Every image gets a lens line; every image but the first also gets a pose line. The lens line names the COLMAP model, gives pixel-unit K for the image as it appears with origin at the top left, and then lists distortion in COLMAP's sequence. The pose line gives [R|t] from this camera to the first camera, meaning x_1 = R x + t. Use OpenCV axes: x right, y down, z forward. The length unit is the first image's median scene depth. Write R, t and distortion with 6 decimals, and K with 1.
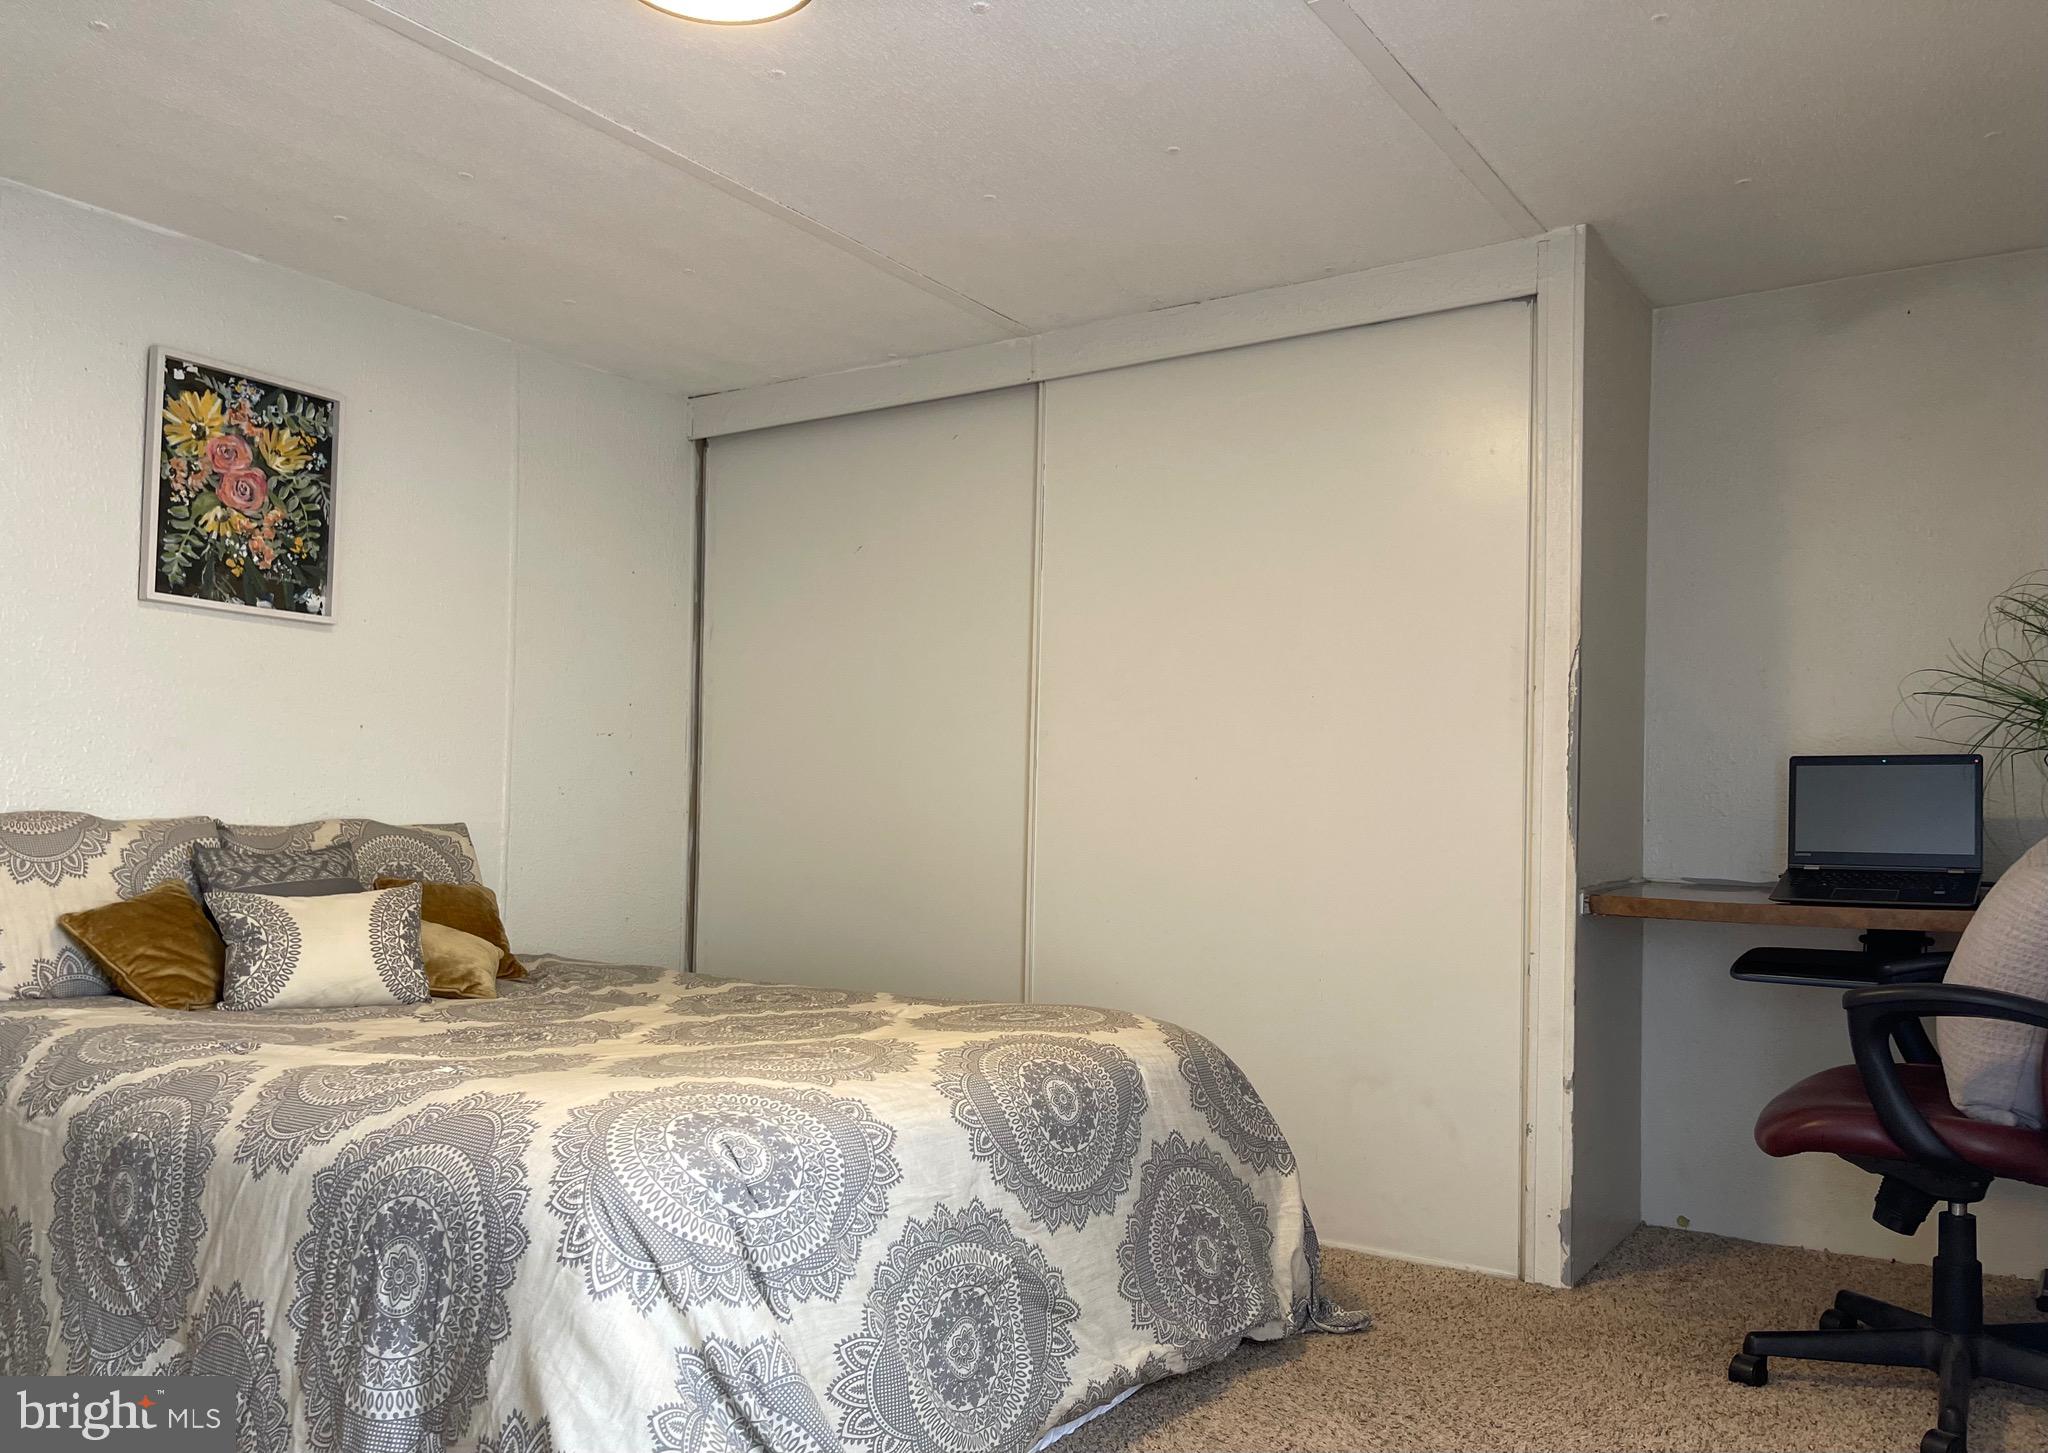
lens RADIAL K [[1545.8, 0, 1031.7], [0, 1545.8, 745.1], [0, 0, 1]] dist [0.047924, -0.001178]
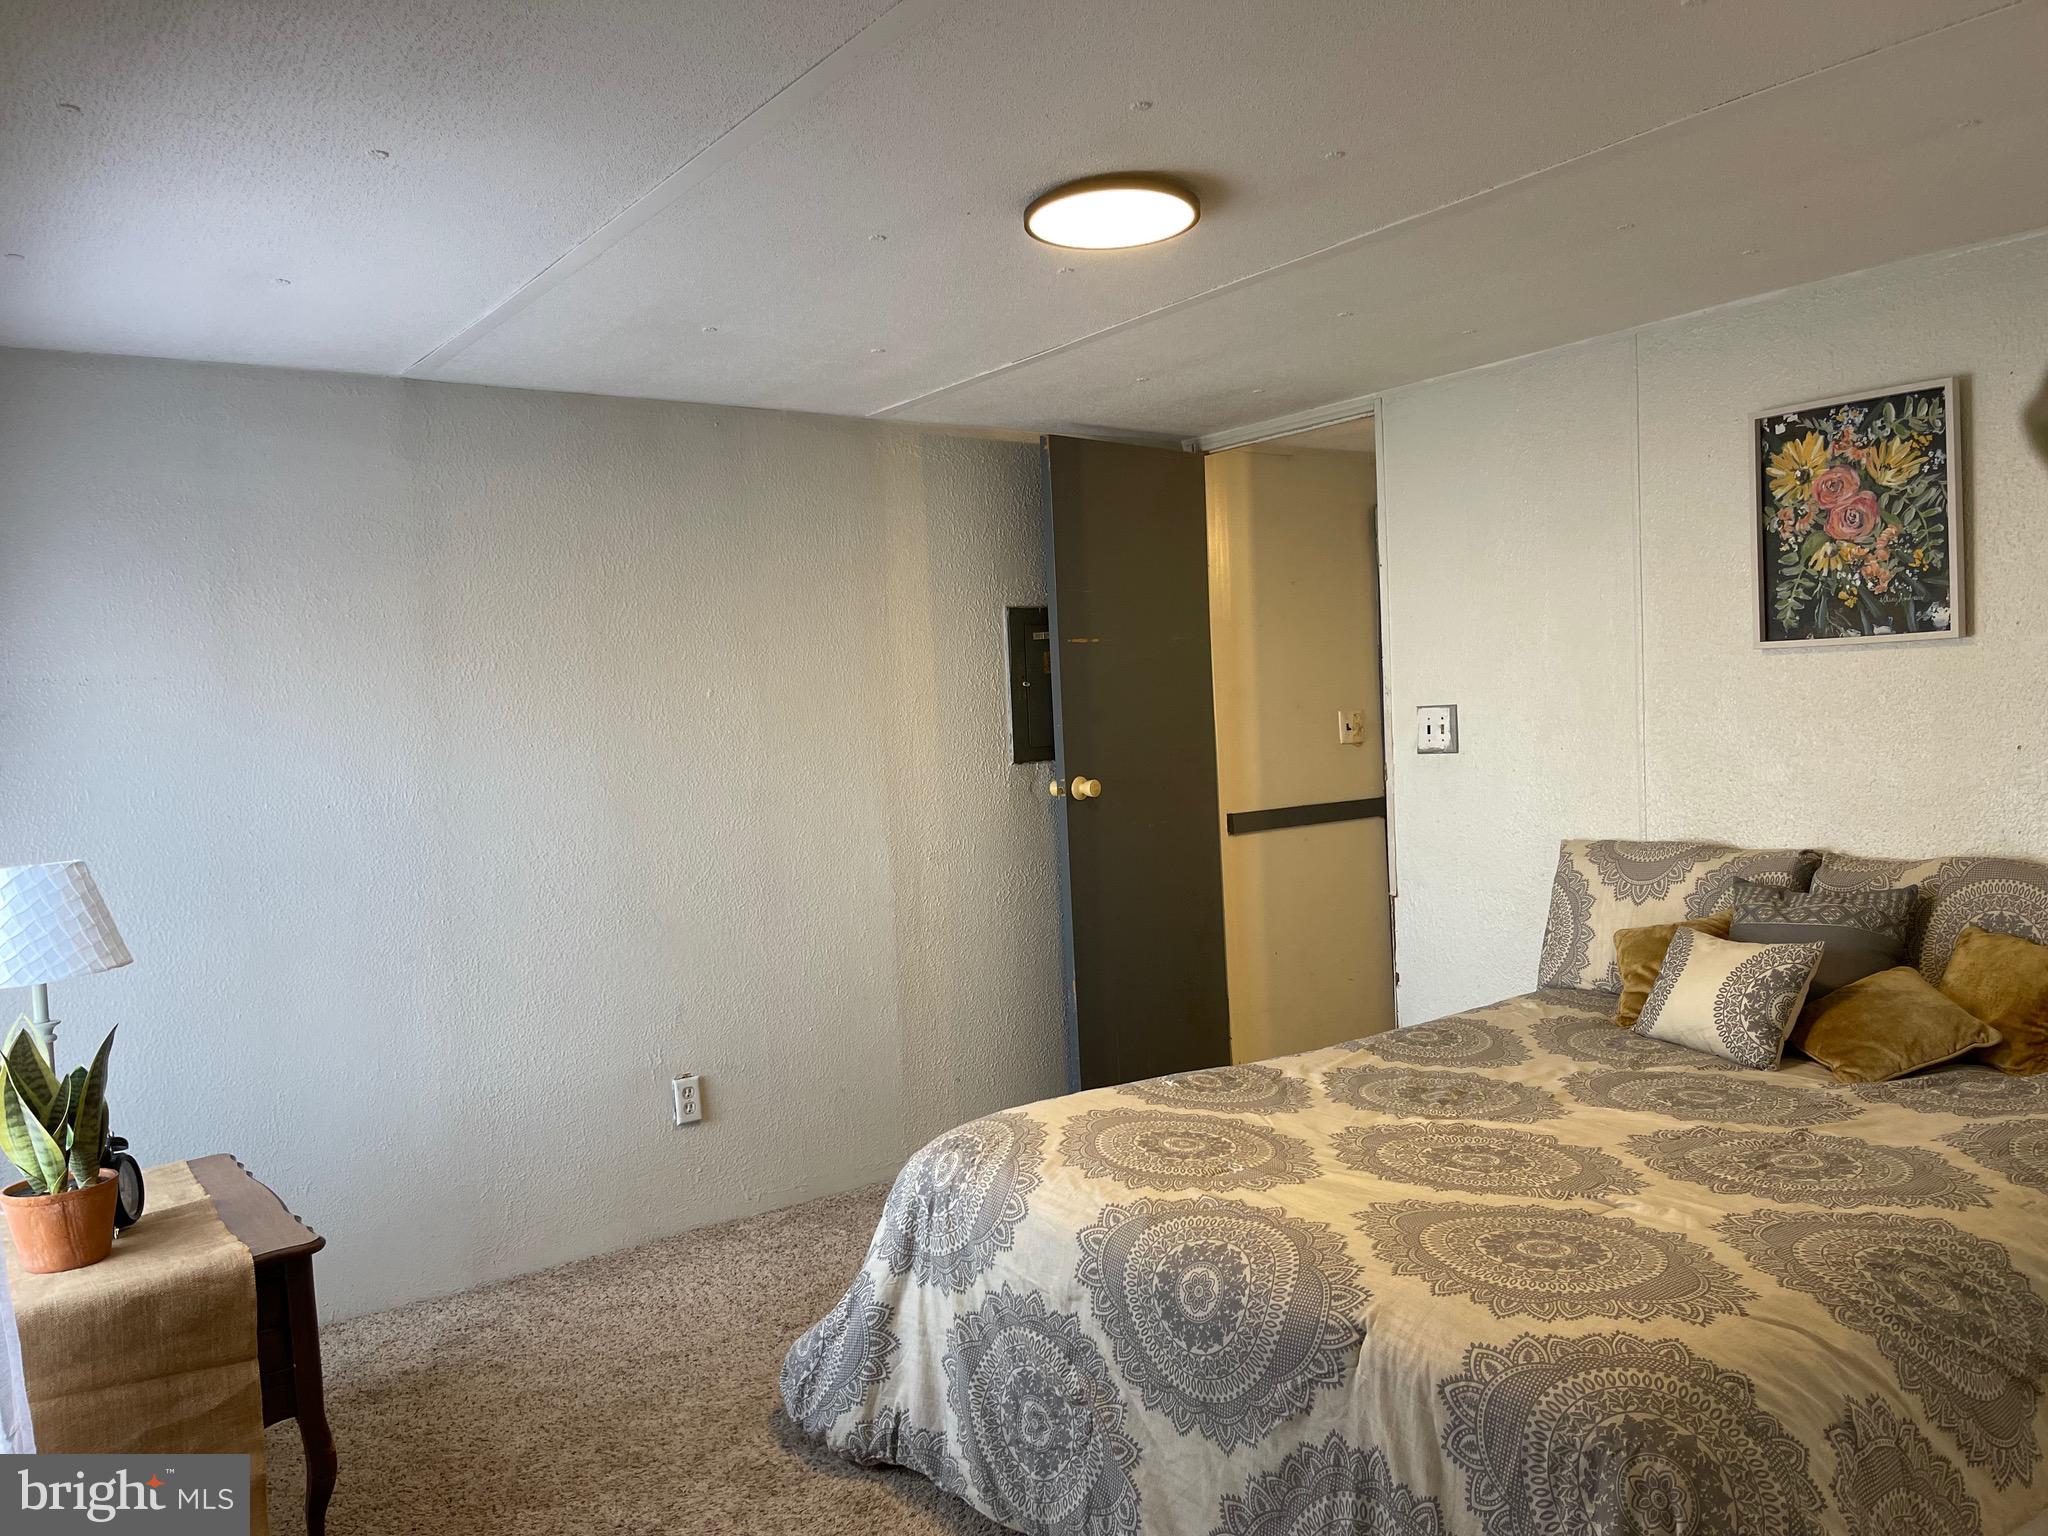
lens RADIAL K [[1555.8, 0, 1026.6], [0, 1555.8, 761.6], [0, 0, 1]] dist [0.049834, -0.065835]
pose [[-0.328790, 0.030565, -0.943908, 0.603079], [0.090830, 0.995866, 0.000609, -0.058366], [0.940025, -0.085535, -0.330207, 0.825728]]
